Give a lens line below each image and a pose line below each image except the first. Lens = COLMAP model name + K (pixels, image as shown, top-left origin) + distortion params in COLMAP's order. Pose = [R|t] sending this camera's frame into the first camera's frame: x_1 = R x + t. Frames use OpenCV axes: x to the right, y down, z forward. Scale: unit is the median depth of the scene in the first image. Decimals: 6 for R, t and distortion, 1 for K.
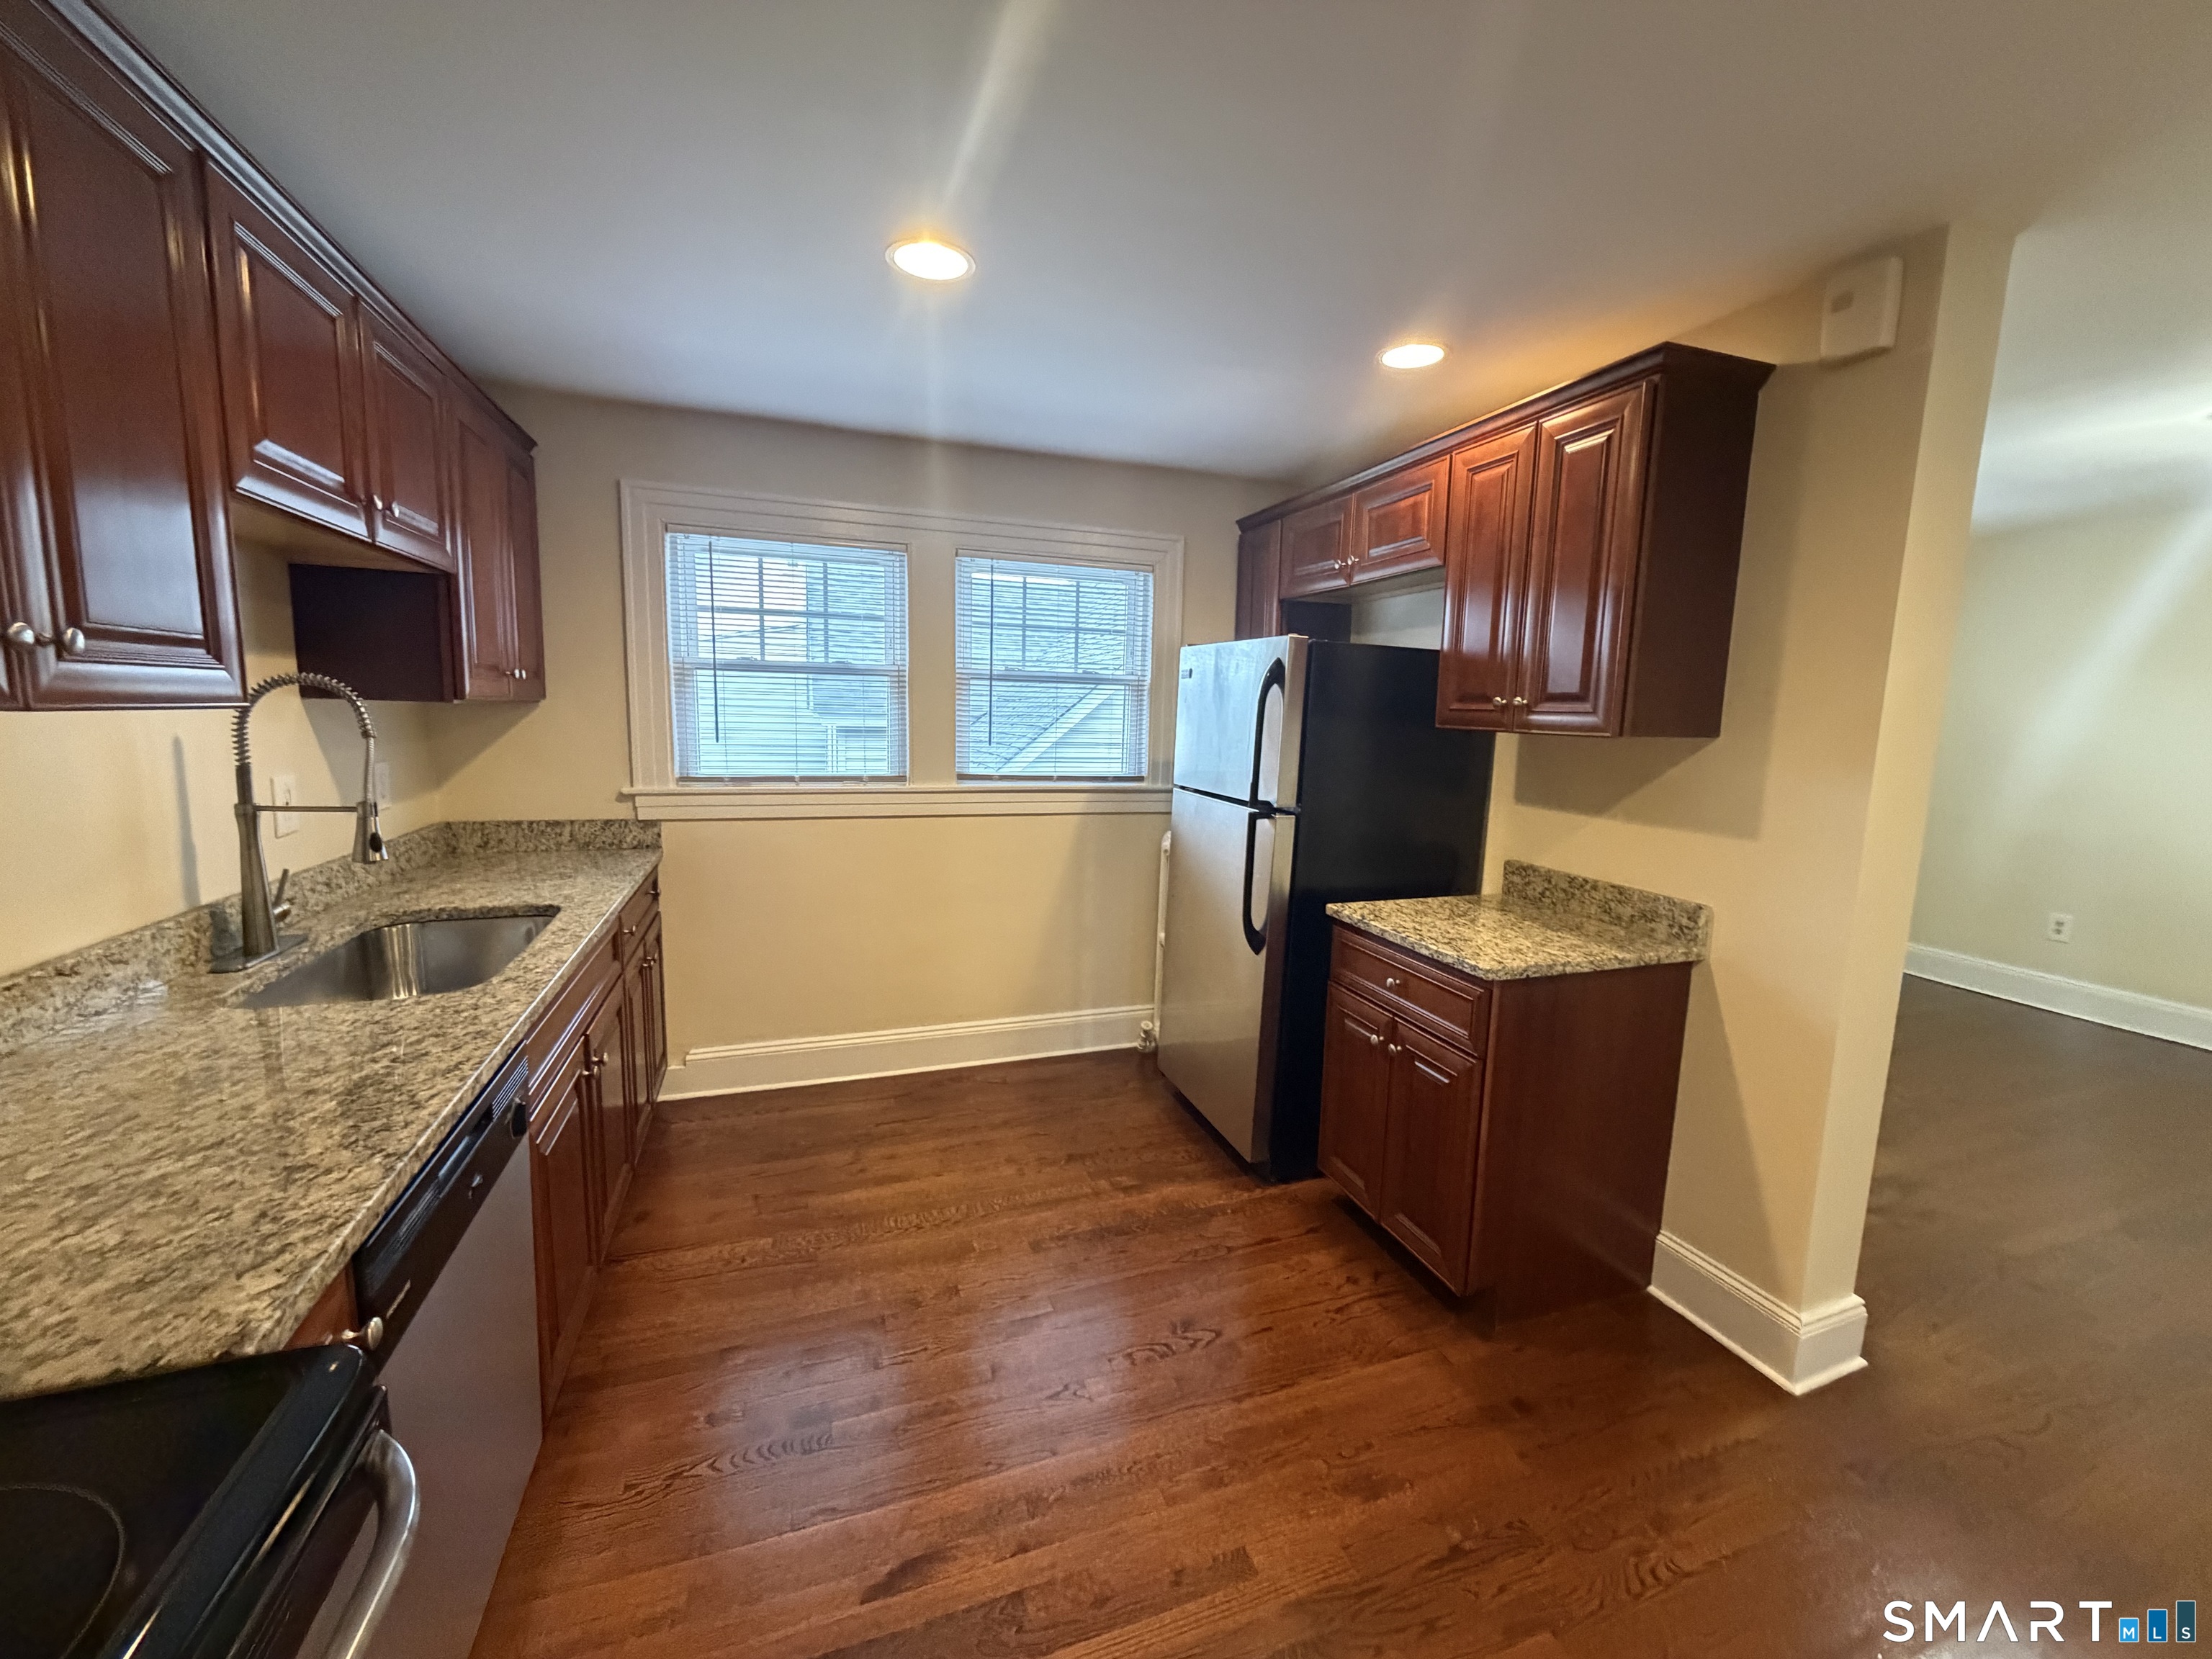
lens RADIAL K [[884.8, 0, 1127.6], [0, 884.8, 828.9], [0, 0, 1]] dist [-0.000368, 0.000006]
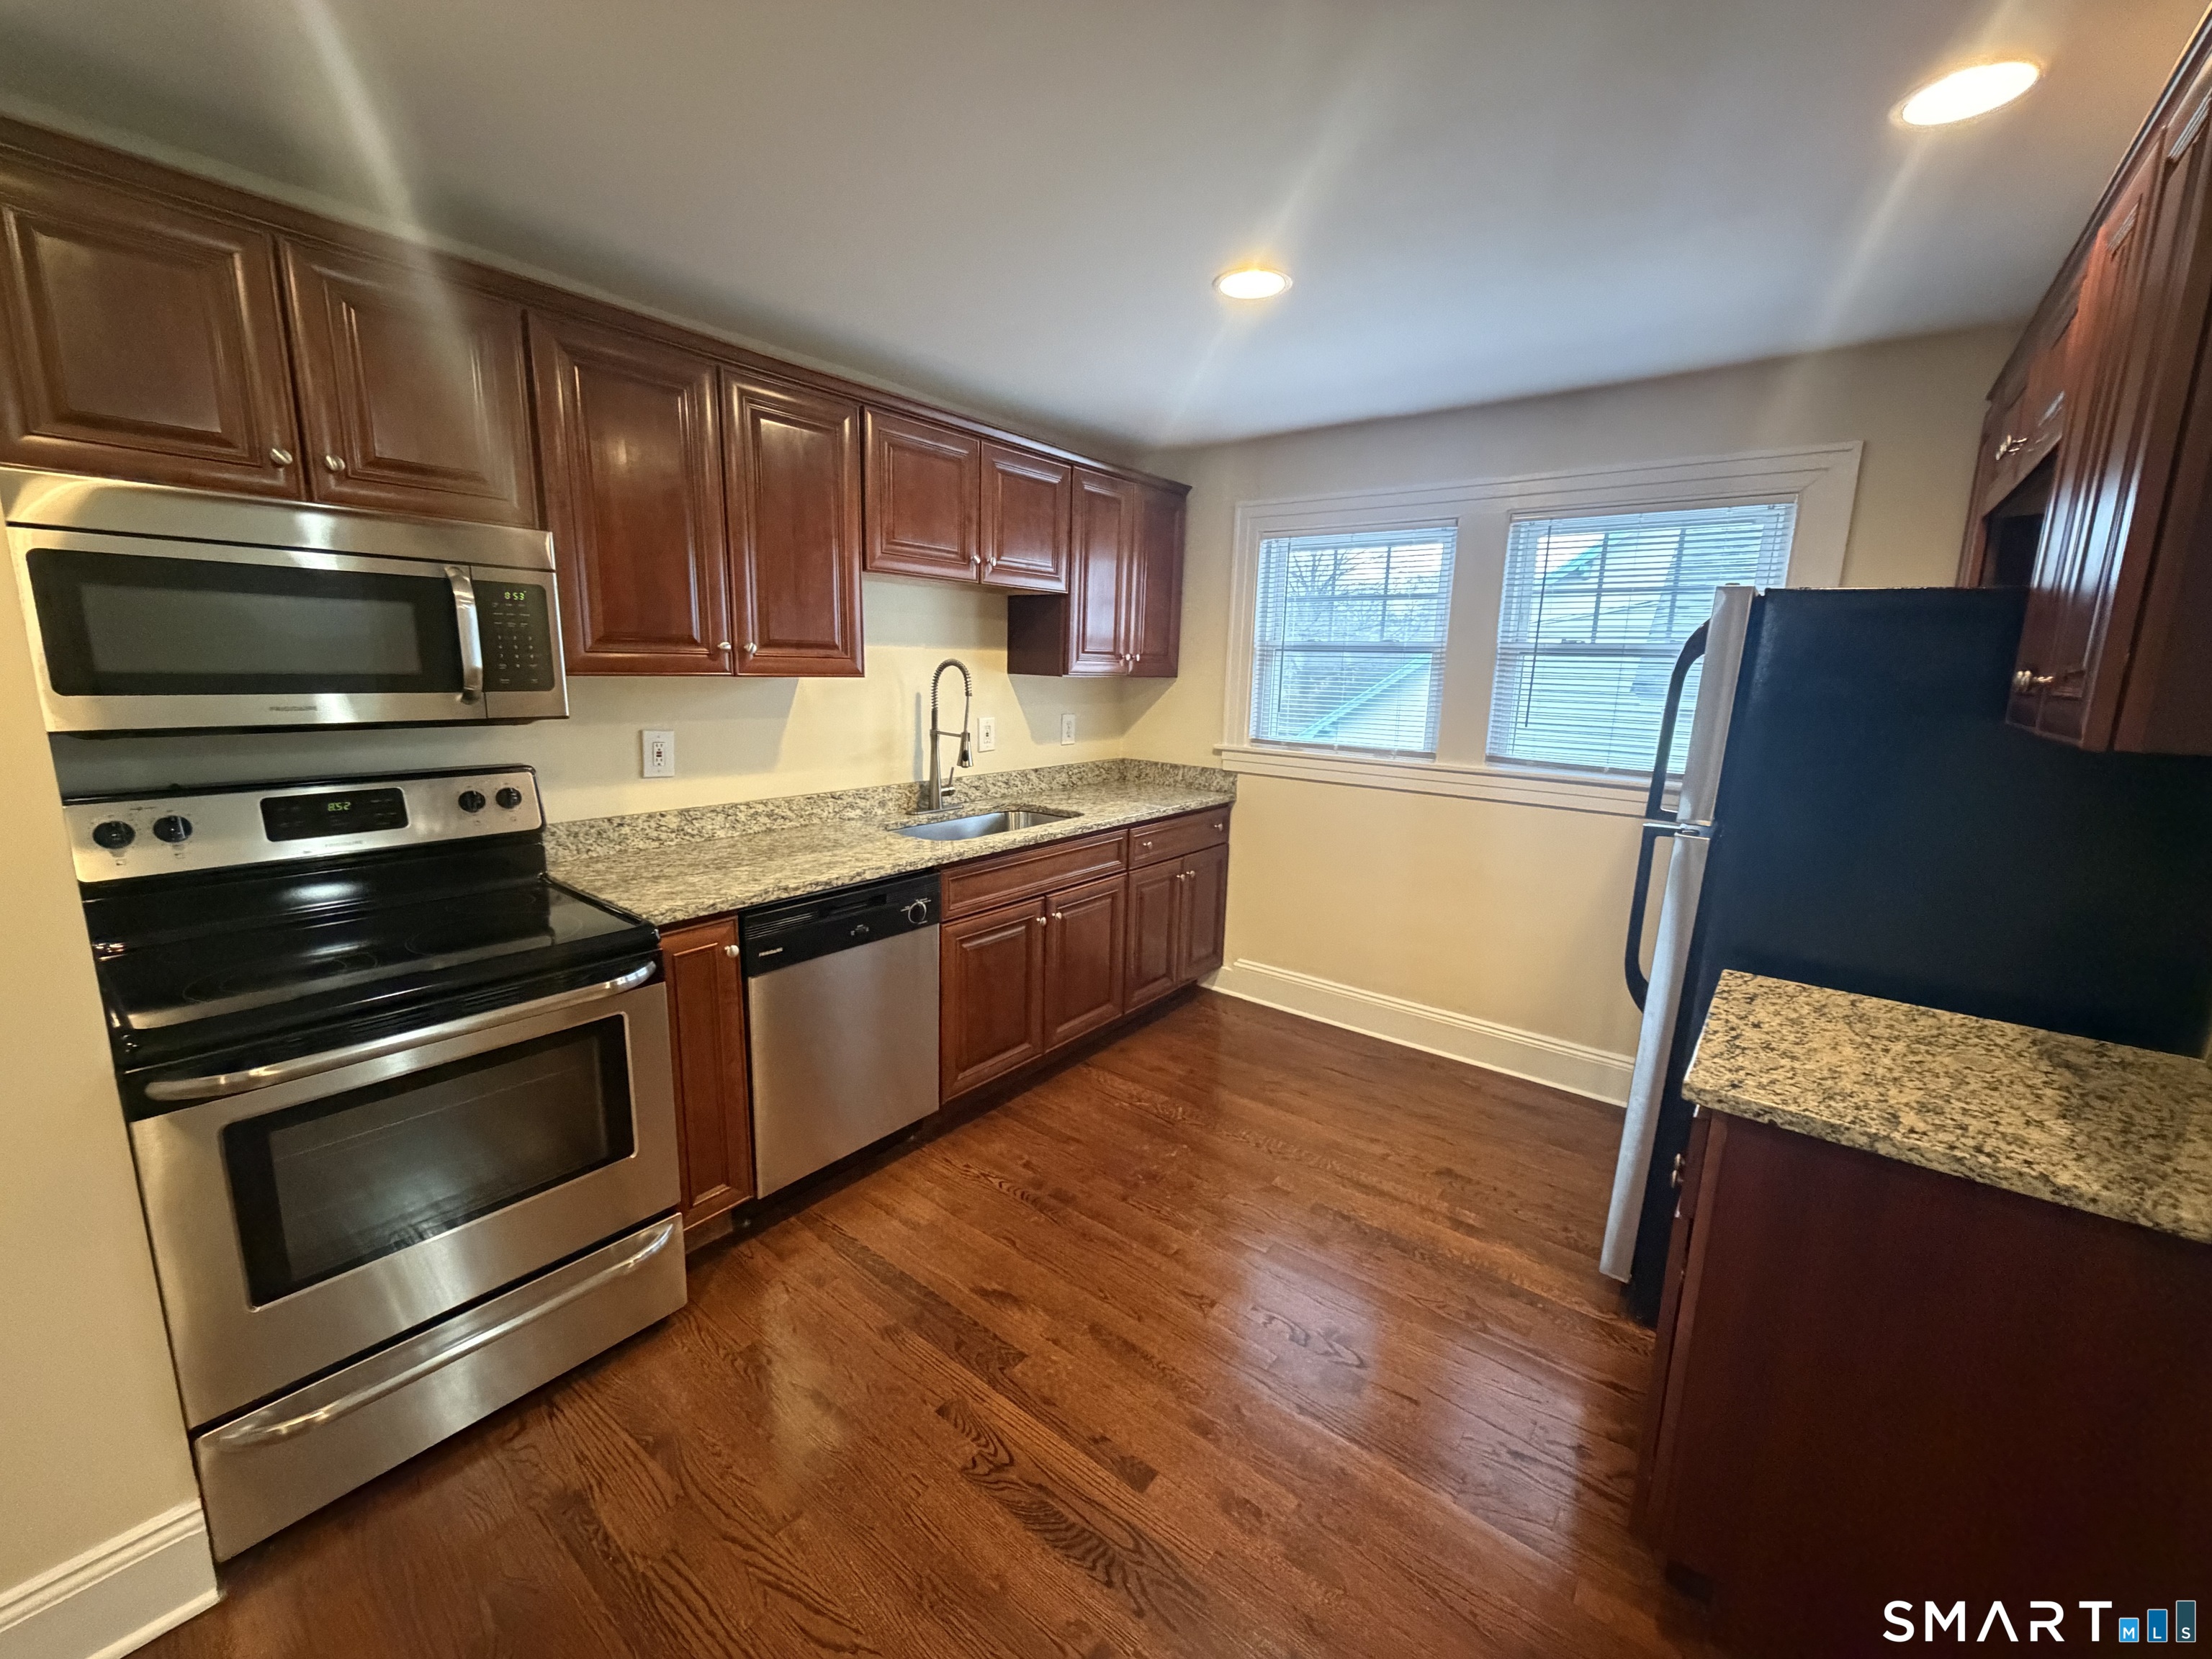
lens RADIAL K [[892.2, 0, 1106.0], [0, 892.2, 829.5], [0, 0, 1]] dist [0.000674, -0.000010]
pose [[0.520260, 0.145945, -0.841445, 0.484744], [-0.127611, 0.987513, 0.092379, -0.023917], [0.844420, 0.059317, 0.532387, 0.179806]]
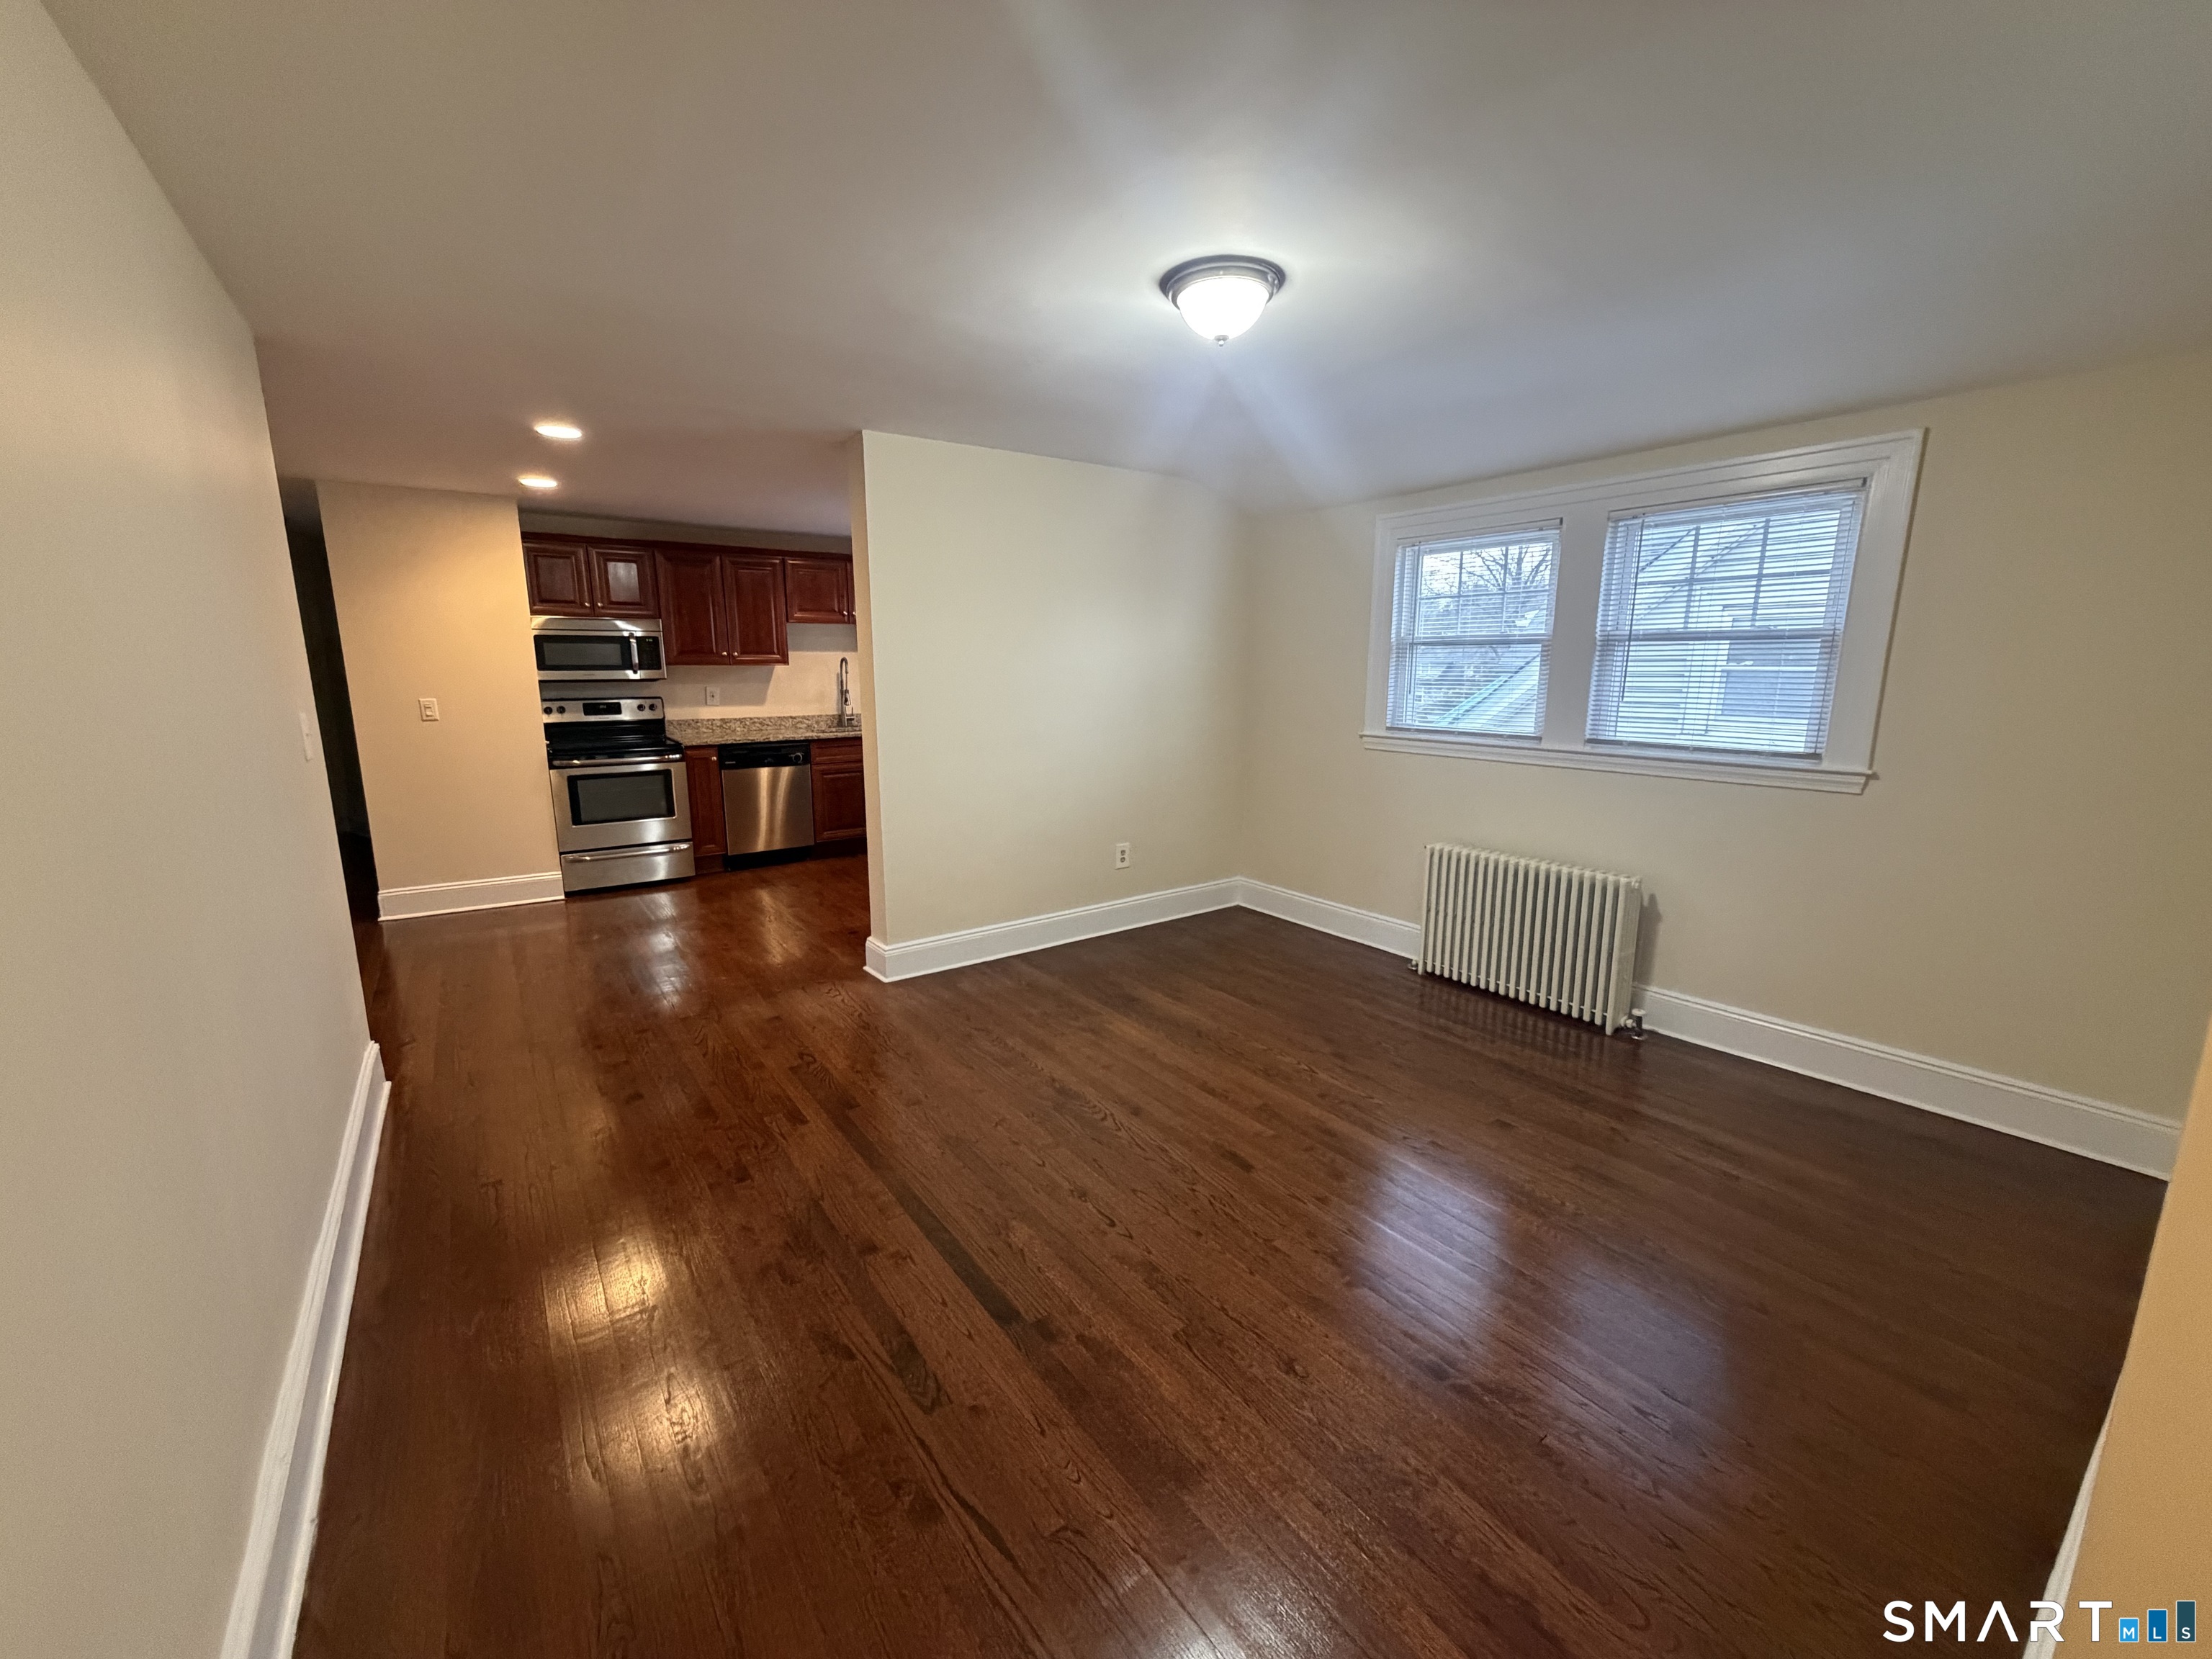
lens RADIAL K [[873.9, 0, 1133.0], [0, 873.9, 819.9], [0, 0, 1]] dist [-0.019546, 0.000054]
pose [[0.280096, 0.144990, -0.948960, 0.733786], [-0.119685, 0.986090, 0.115336, -0.025754], [0.952482, 0.081271, 0.293553, 0.260031]]
